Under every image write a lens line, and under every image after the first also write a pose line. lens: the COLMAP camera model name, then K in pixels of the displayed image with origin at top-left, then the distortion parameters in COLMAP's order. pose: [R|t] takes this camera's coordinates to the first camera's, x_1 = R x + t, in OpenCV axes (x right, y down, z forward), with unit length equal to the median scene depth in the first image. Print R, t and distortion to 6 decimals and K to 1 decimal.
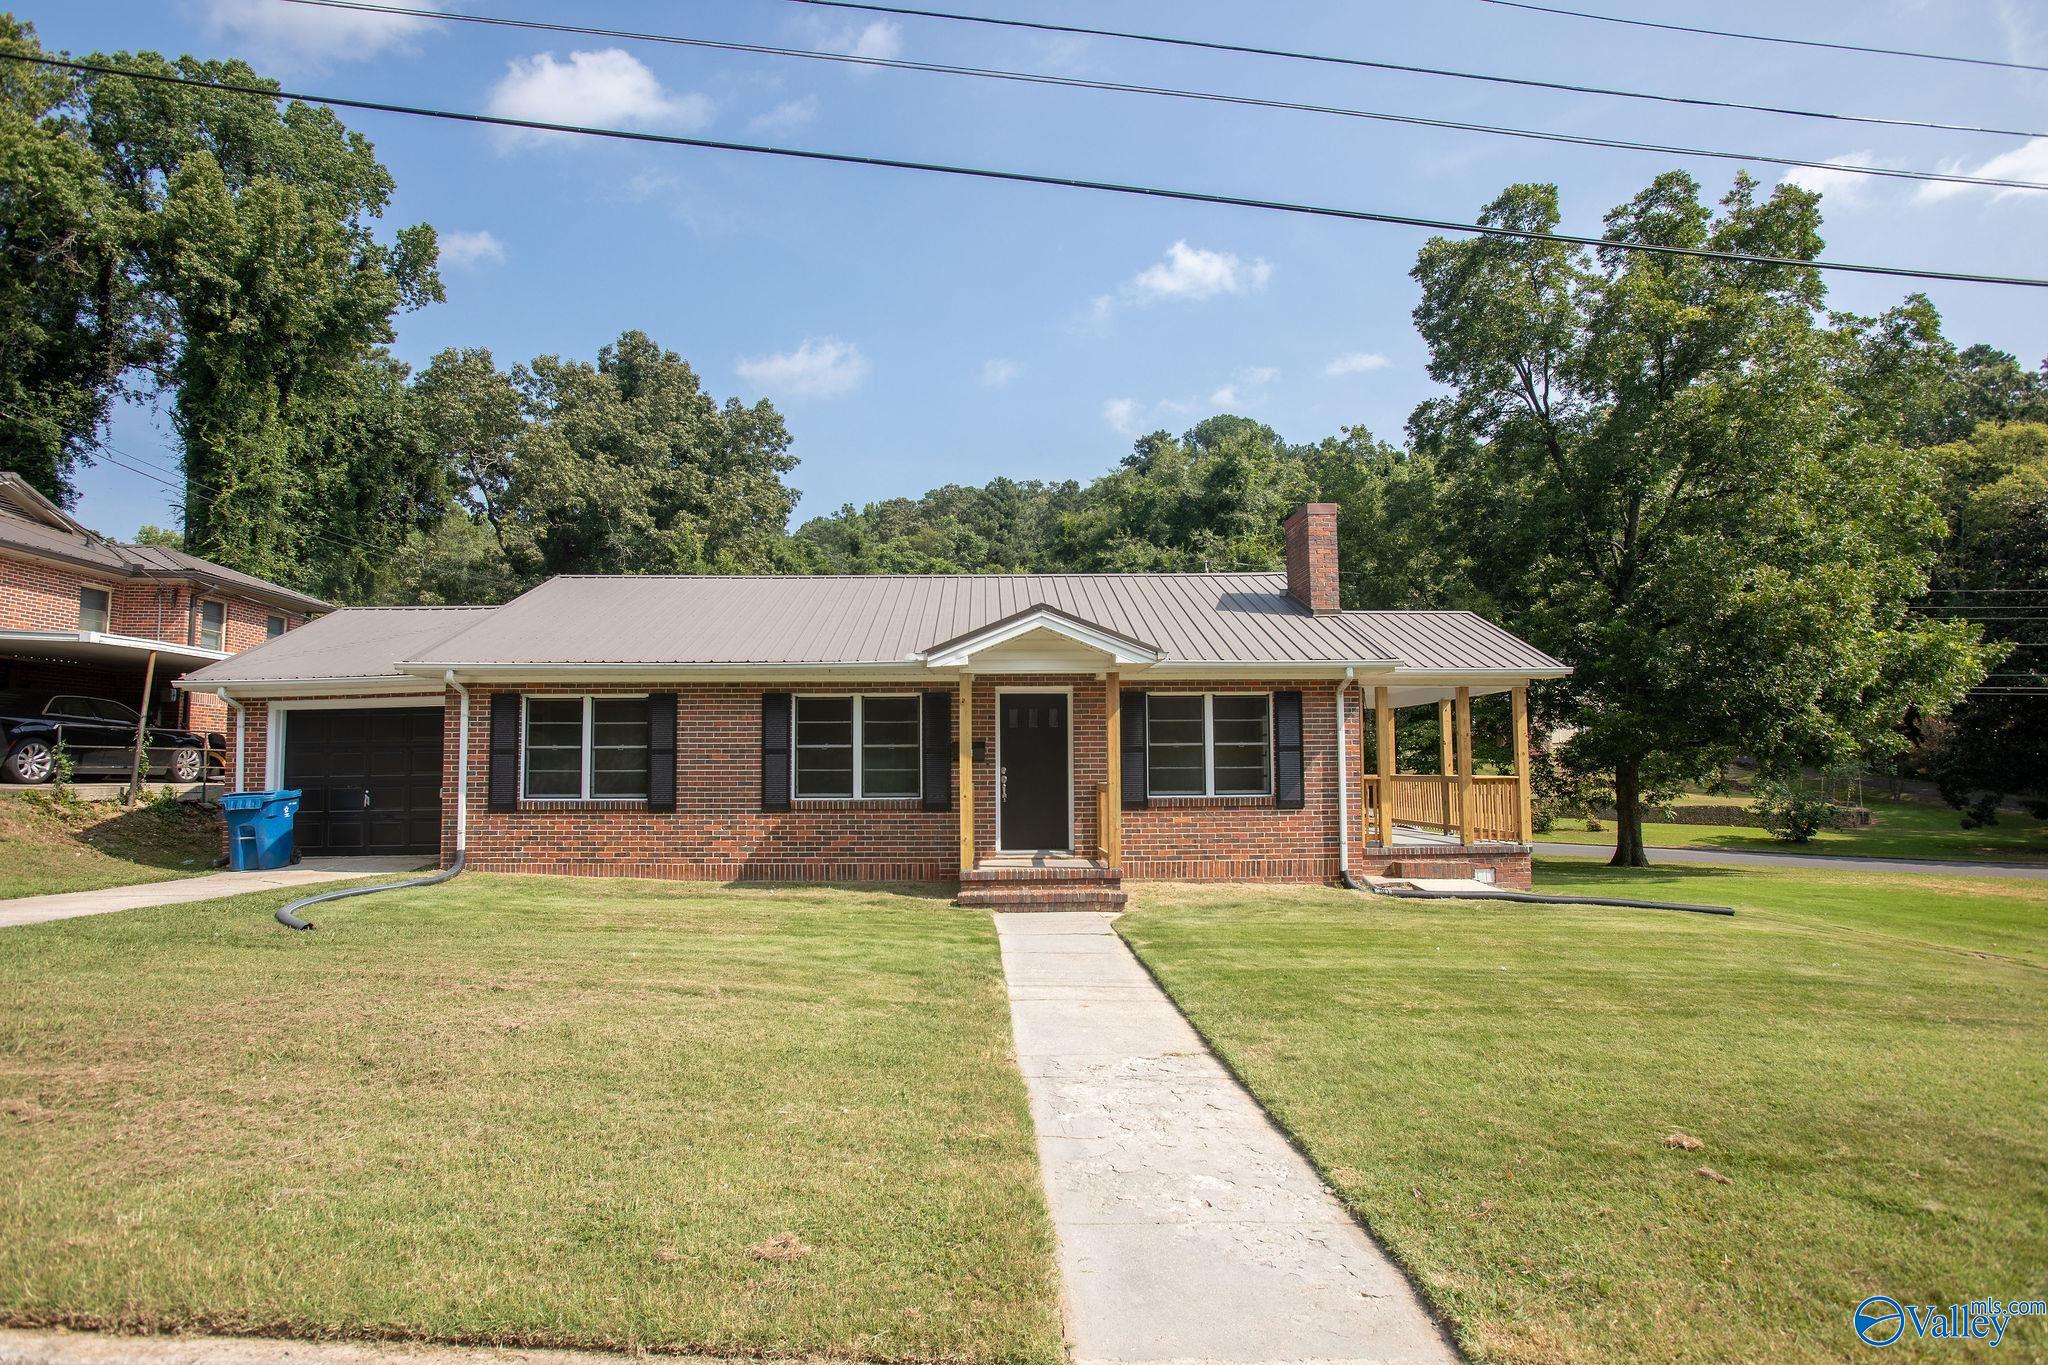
lens RADIAL K [[1045.5, 0, 1018.5], [0, 1045.5, 682.9], [0, 0, 1]] dist [-0.045651, 0.000231]
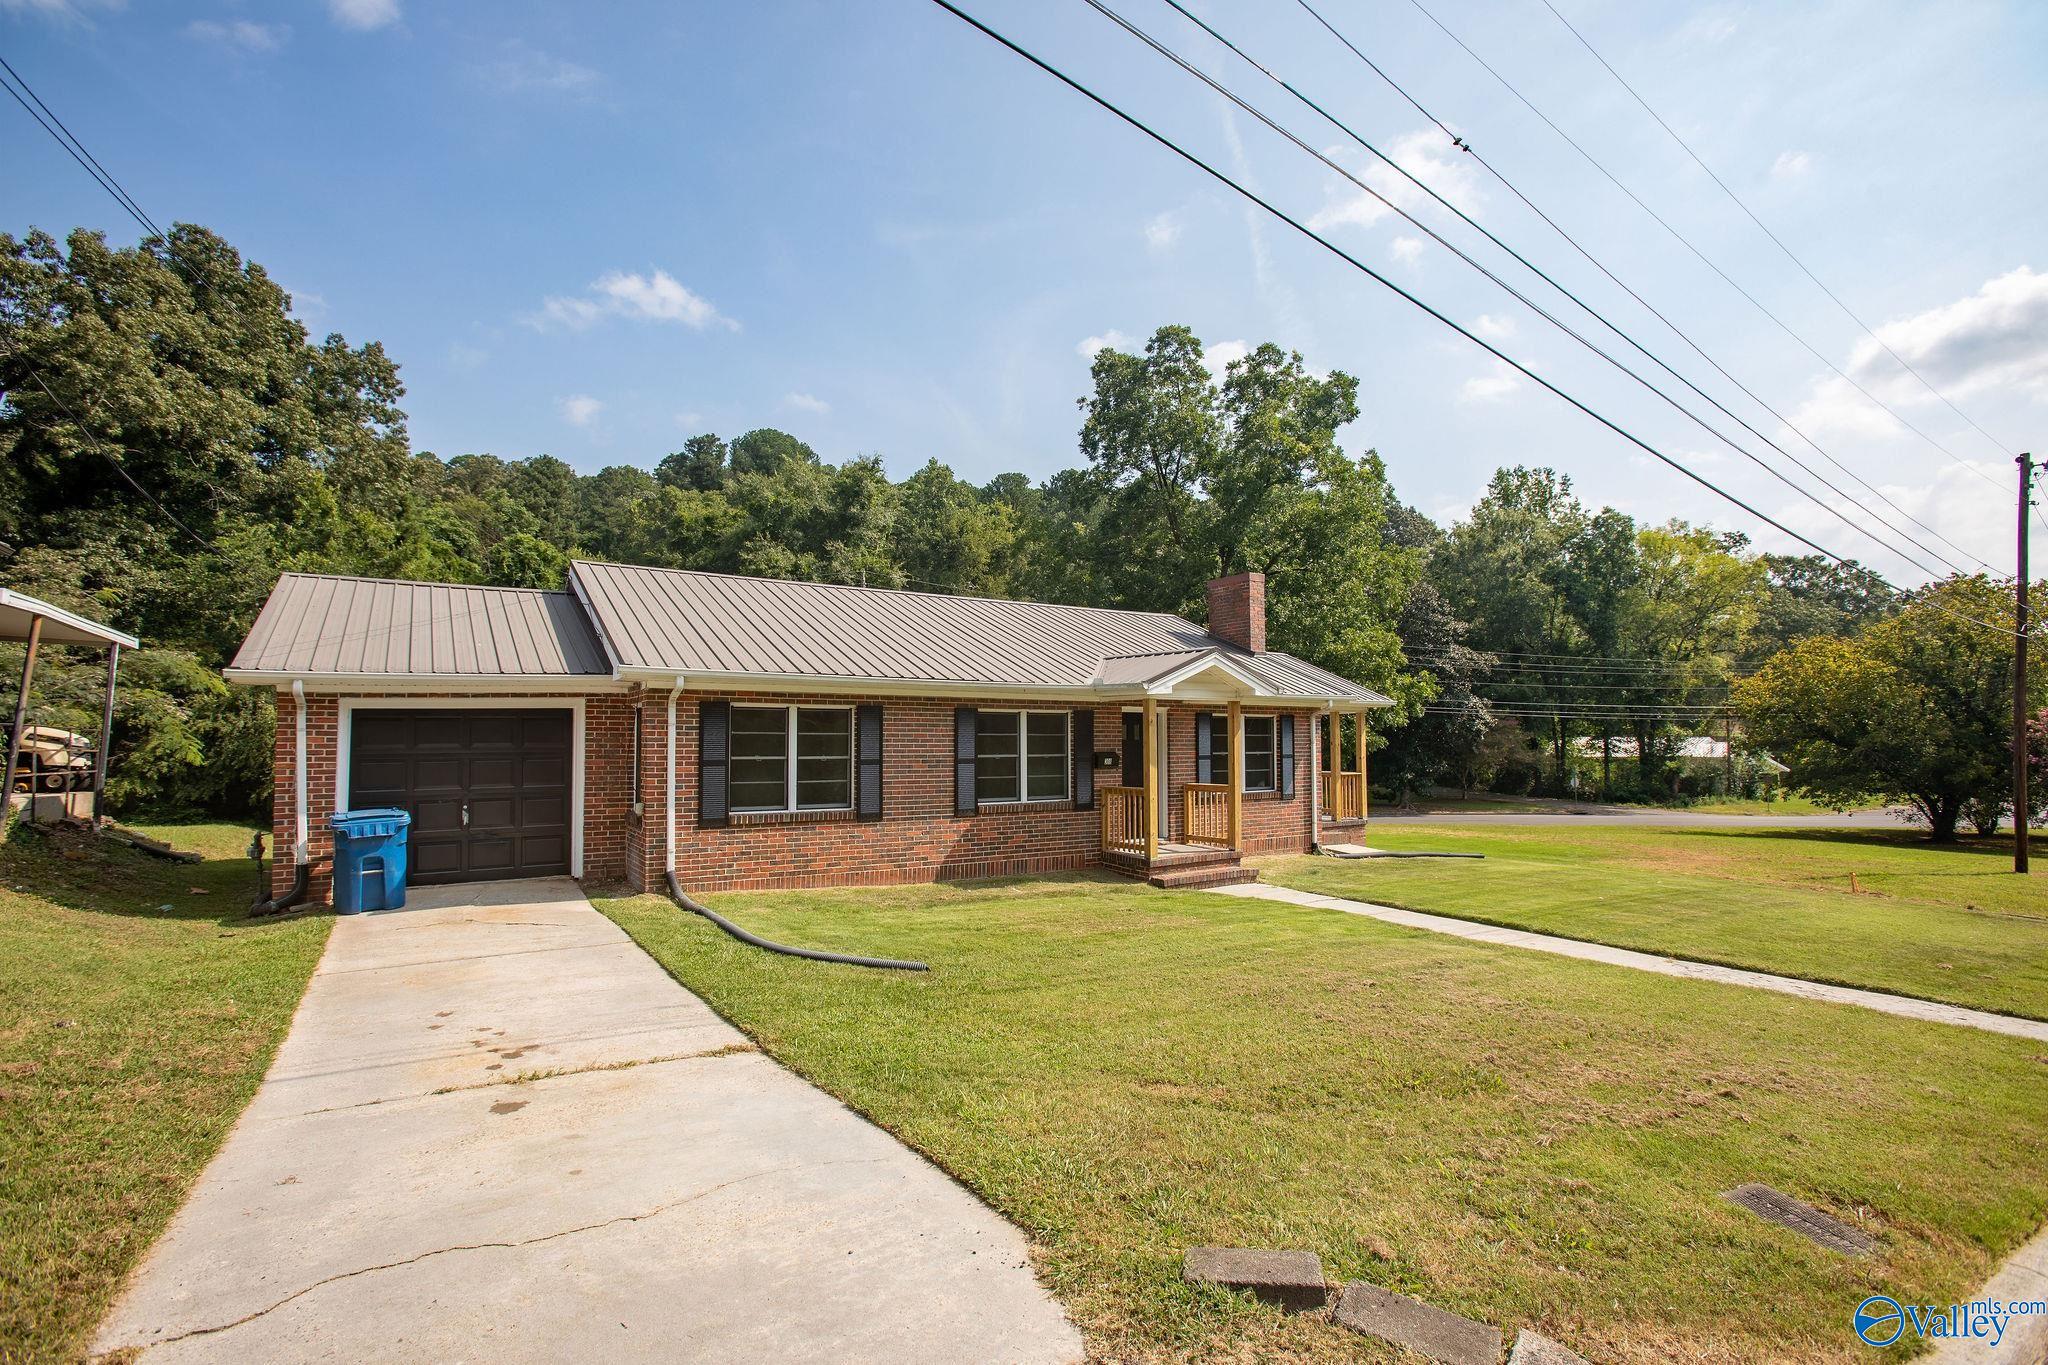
lens RADIAL K [[933.3, 0, 1017.2], [0, 933.3, 678.8], [0, 0, 1]] dist [-0.079036, 0.033763]
pose [[0.851651, 0.040635, 0.522532, -0.695545], [-0.046582, 0.998913, -0.001761, -0.021141], [-0.522035, -0.022841, 0.852618, 0.139567]]
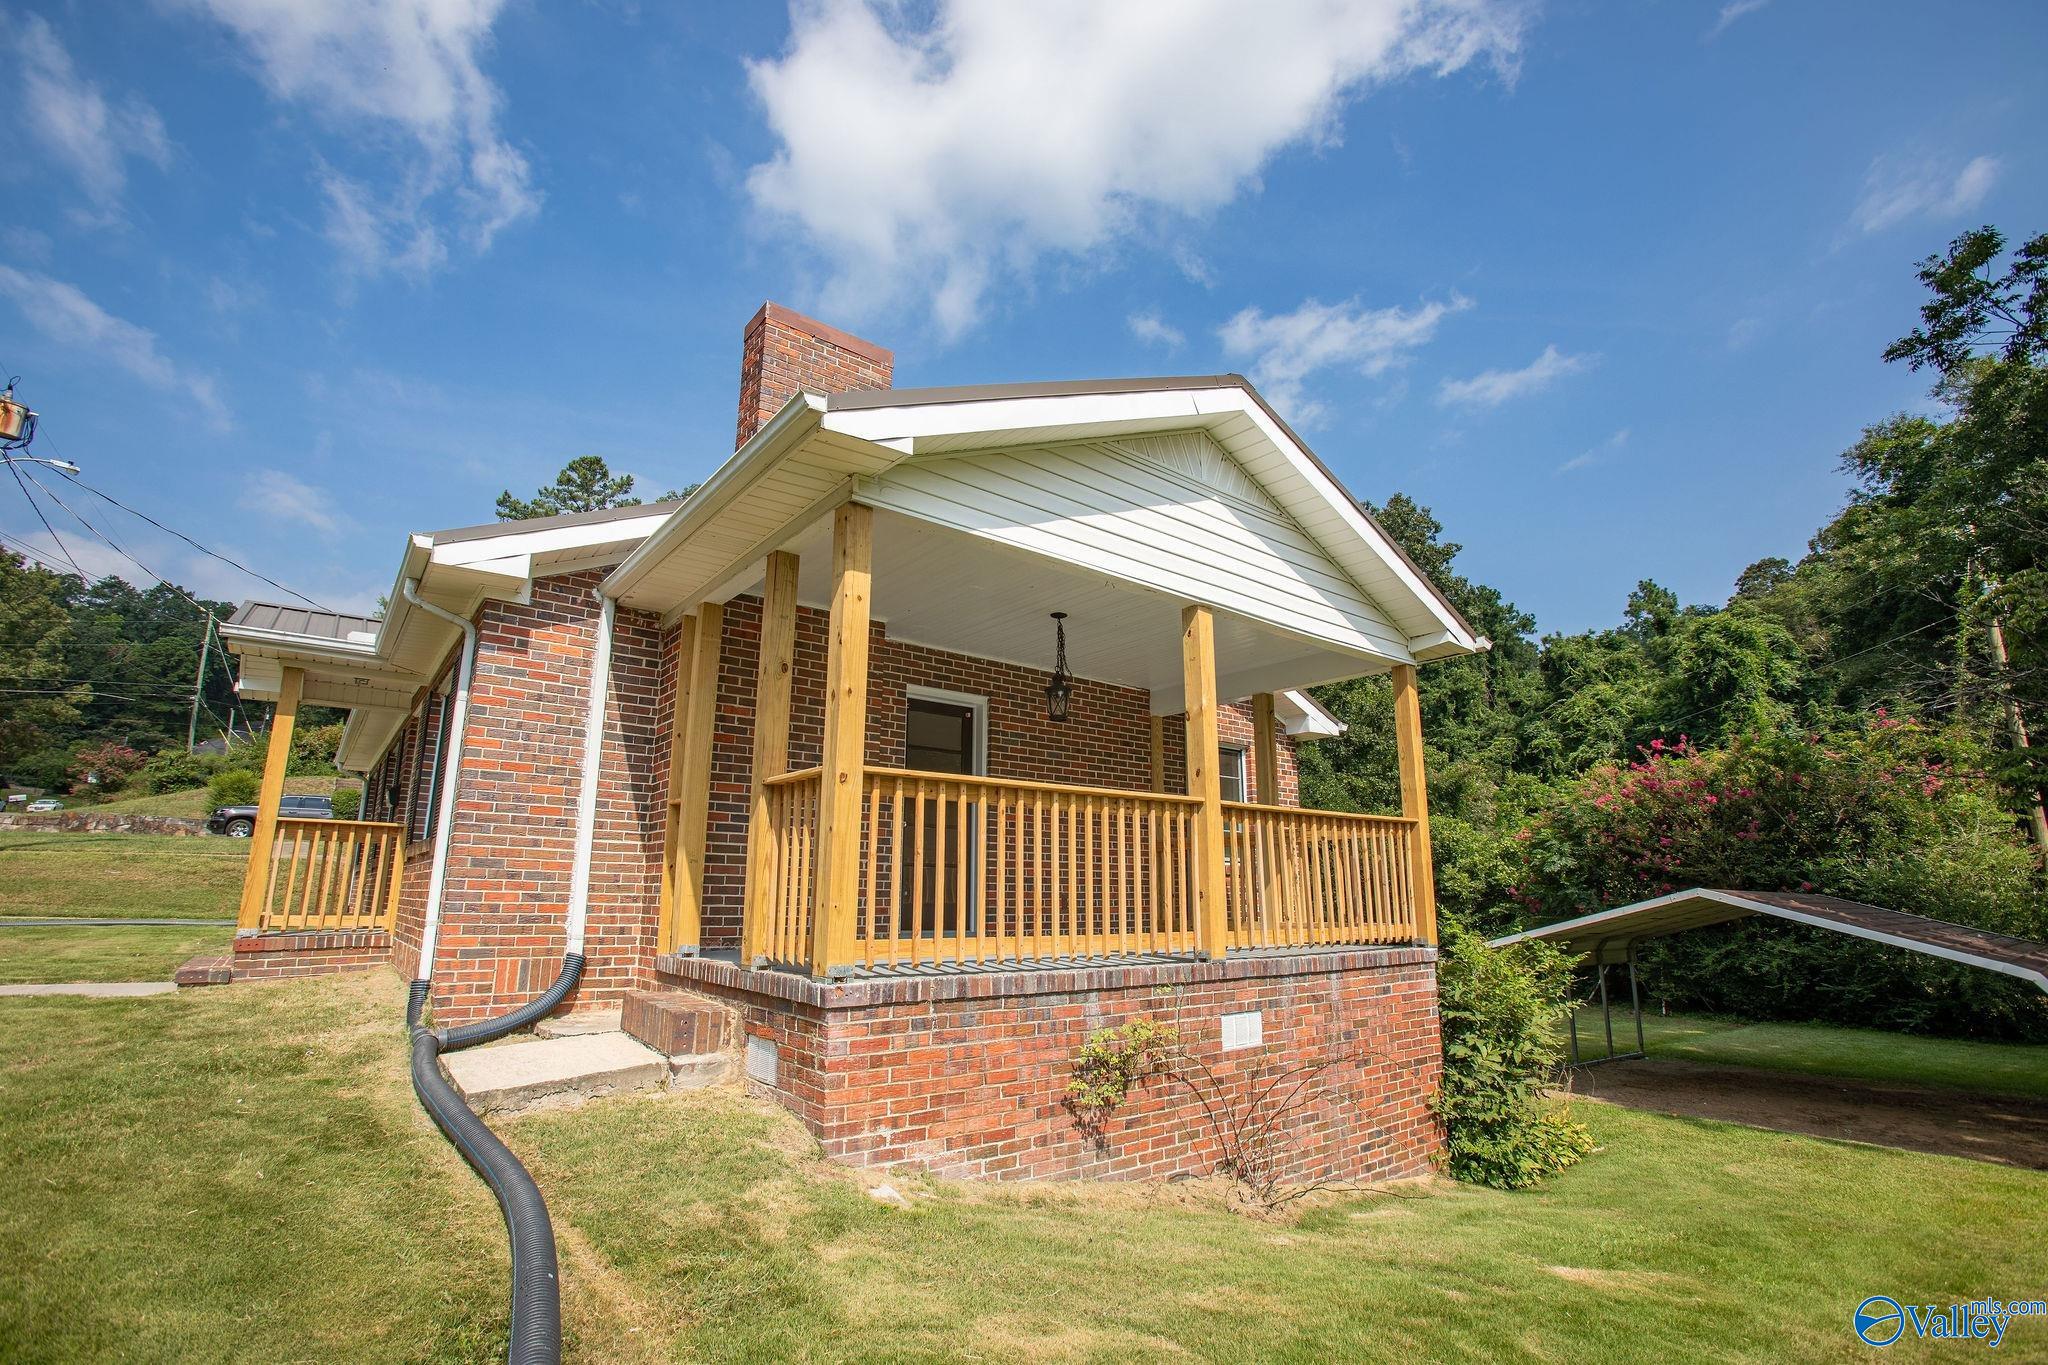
lens RADIAL K [[938.7, 0, 1017.7], [0, 938.7, 678.5], [0, 0, 1]] dist [-0.068616, 0.027062]
pose [[0.597924, -0.175941, -0.782005, 0.841181], [0.054256, 0.982259, -0.179510, 0.133764], [0.799714, 0.064905, 0.596862, 0.979319]]
